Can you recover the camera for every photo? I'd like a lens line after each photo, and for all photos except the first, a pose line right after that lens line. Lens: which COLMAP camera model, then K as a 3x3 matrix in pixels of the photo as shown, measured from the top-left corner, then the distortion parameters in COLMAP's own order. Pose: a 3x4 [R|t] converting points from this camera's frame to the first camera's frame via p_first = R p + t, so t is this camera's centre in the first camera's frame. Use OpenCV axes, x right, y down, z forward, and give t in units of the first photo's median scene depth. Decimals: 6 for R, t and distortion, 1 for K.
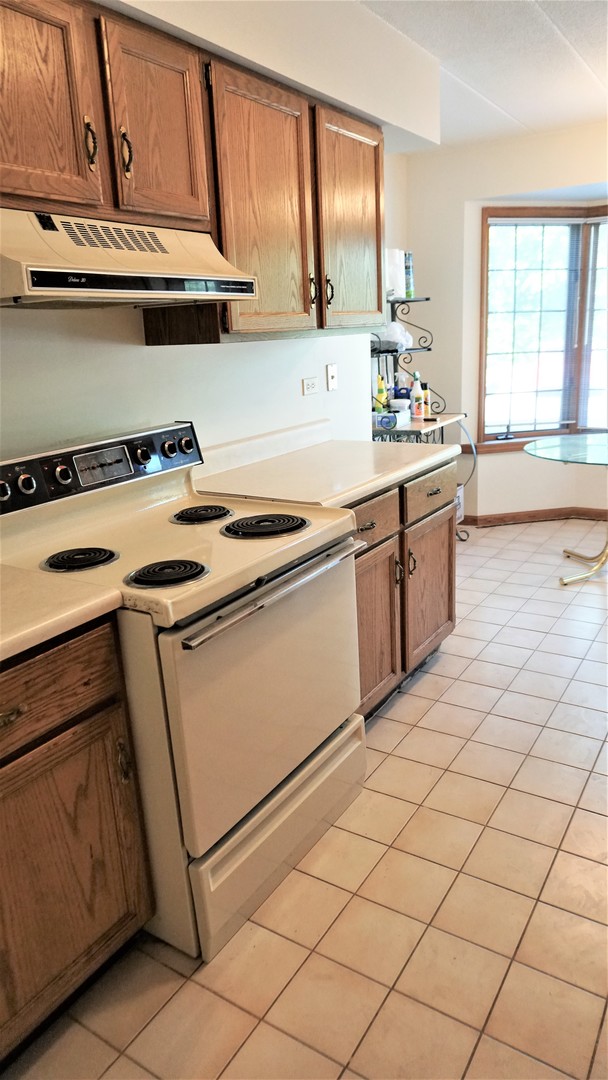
lens RADIAL K [[726.1, 0, 307.2], [0, 726.1, 538.3], [0, 0, 1]] dist [-0.023742, 0.014868]
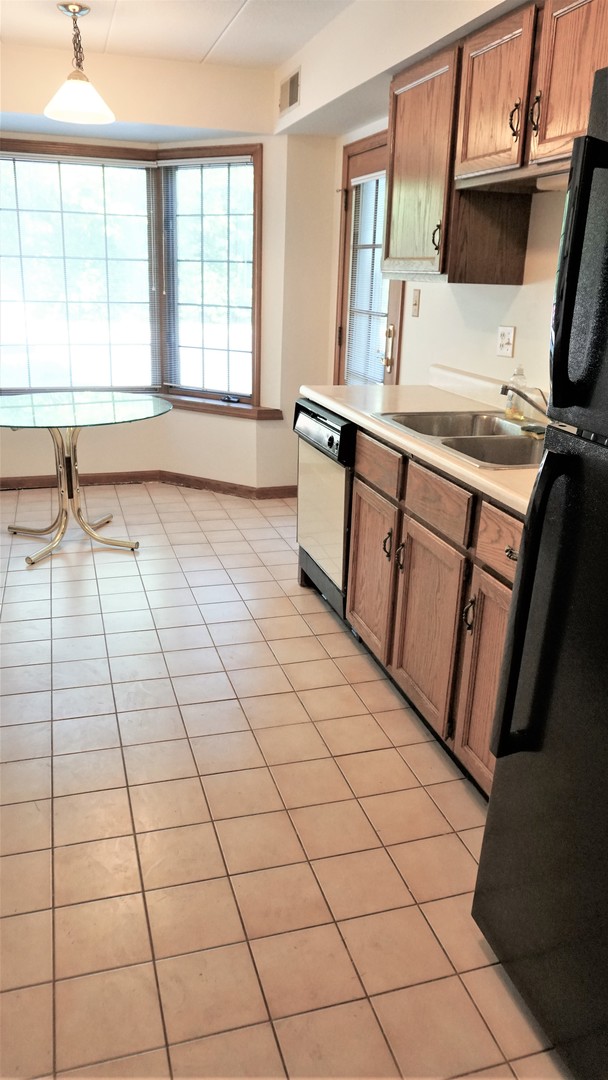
lens RADIAL K [[796.3, 0, 302.5], [0, 796.3, 533.6], [0, 0, 1]] dist [-0.029897, 0.021105]
pose [[0.655453, -0.177996, 0.733961, -0.202348], [0.154970, 0.982849, 0.099962, -0.027280], [-0.739165, 0.048221, 0.671796, 0.118998]]
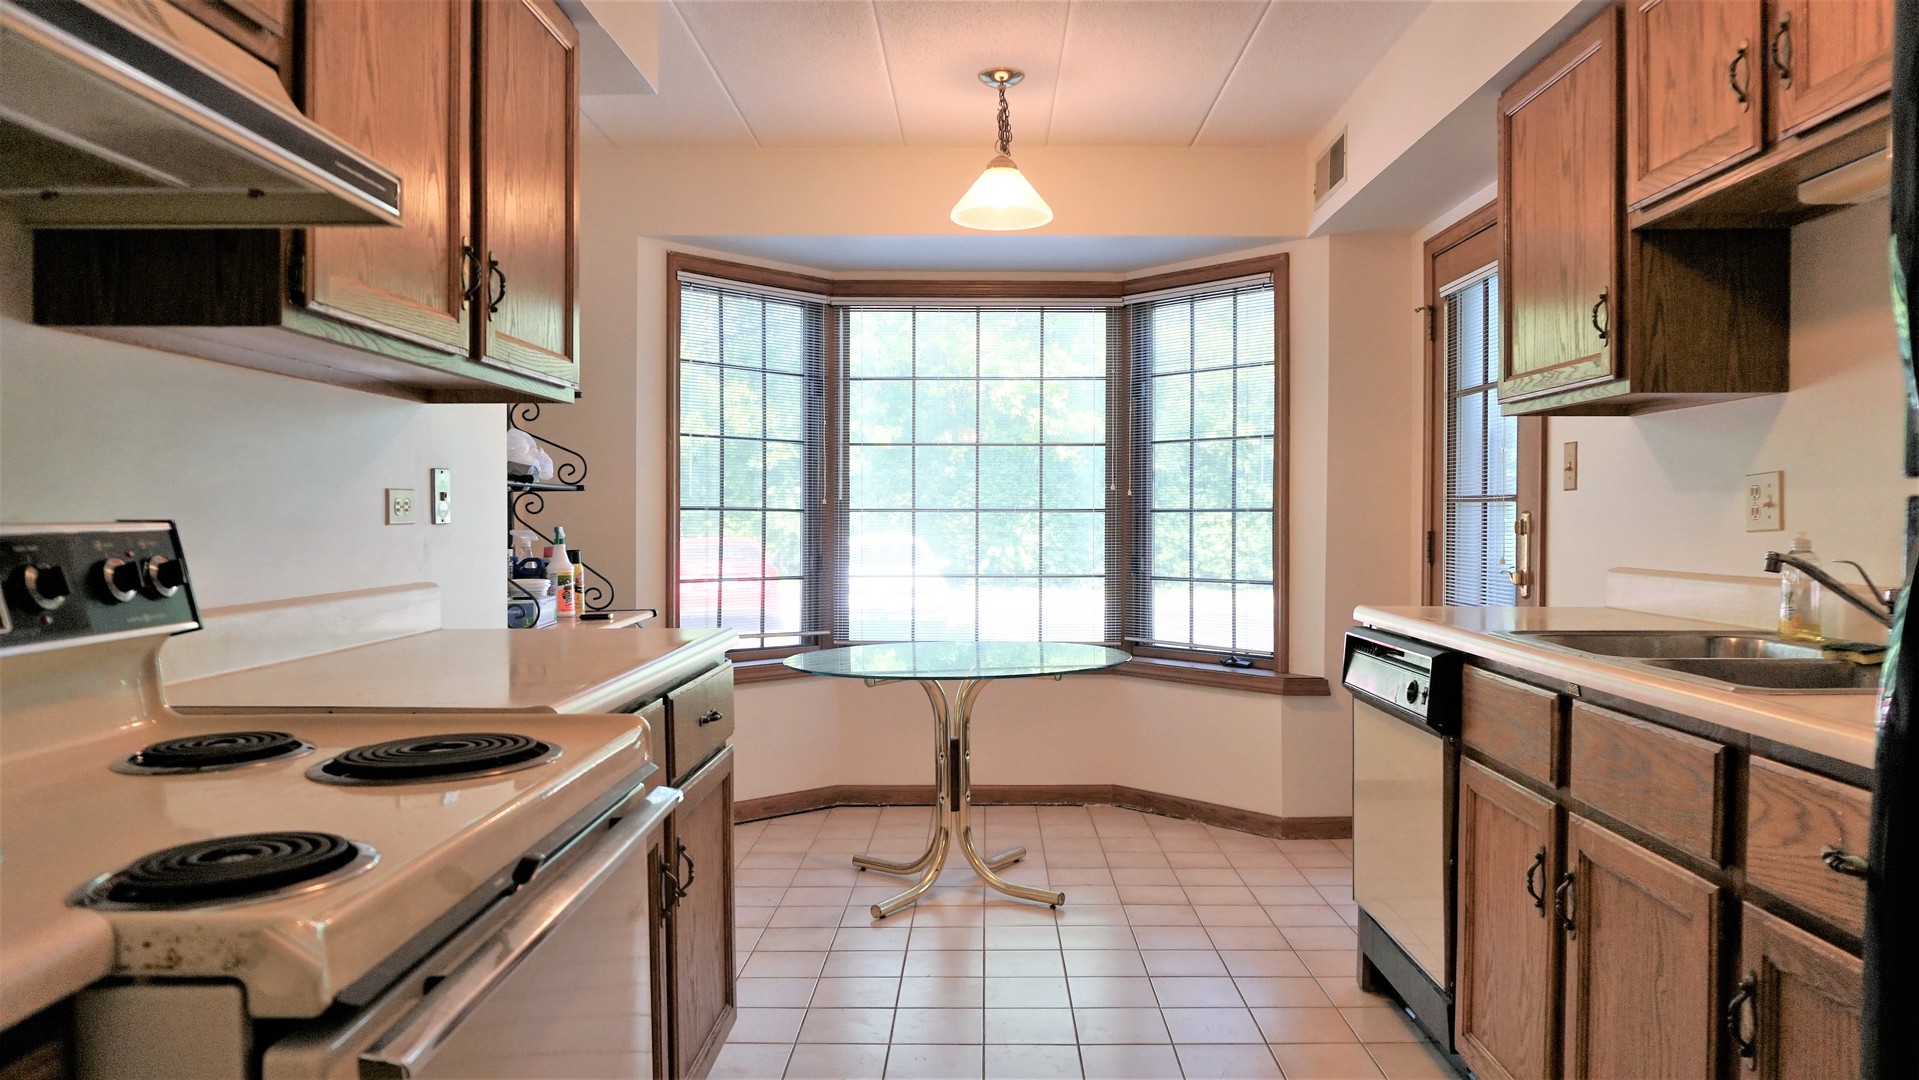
lens RADIAL K [[1290.1, 0, 974.5], [0, 1290.1, 534.9], [0, 0, 1]] dist [-0.023742, 0.014868]
pose [[0.850107, 0.035324, 0.525424, -0.122573], [0.110660, 0.963487, -0.243817, 0.045422], [-0.514852, 0.265414, 0.815158, 0.186165]]
